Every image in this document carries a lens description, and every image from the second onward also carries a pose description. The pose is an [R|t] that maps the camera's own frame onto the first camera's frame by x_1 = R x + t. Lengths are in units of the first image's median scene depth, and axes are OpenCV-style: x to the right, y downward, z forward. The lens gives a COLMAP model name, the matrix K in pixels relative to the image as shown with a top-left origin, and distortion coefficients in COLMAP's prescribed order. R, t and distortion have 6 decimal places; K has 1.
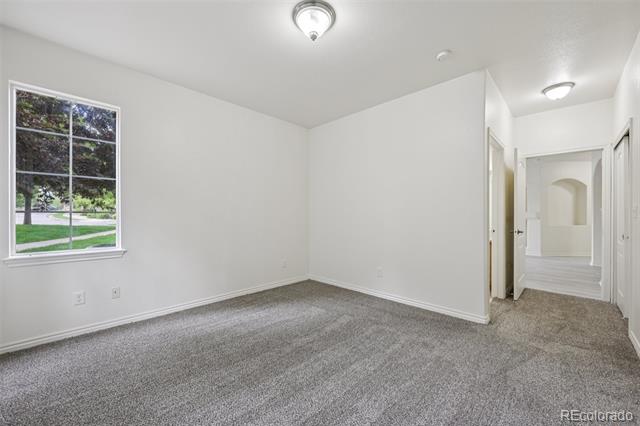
lens RADIAL K [[250.1, 0, 321.1], [0, 250.1, 215.8], [0, 0, 1]] dist [-0.000774, -0.000098]
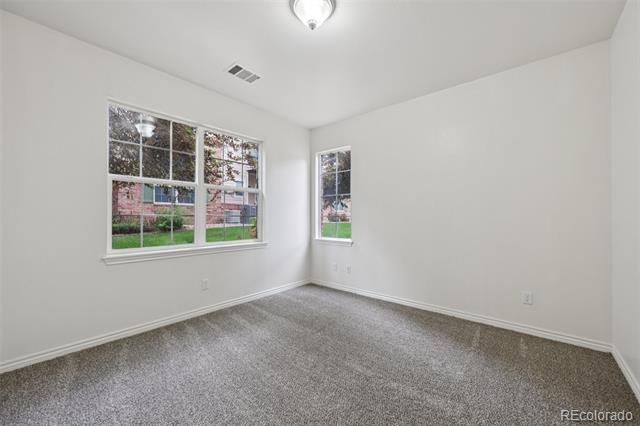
lens RADIAL K [[250.1, 0, 321.1], [0, 250.1, 215.8], [0, 0, 1]] dist [-0.000774, -0.000098]
pose [[0.069736, -0.012594, -0.997486, 0.515751], [-0.009146, 0.999870, -0.013264, 0.006294], [0.997524, 0.010048, 0.069612, 0.559867]]
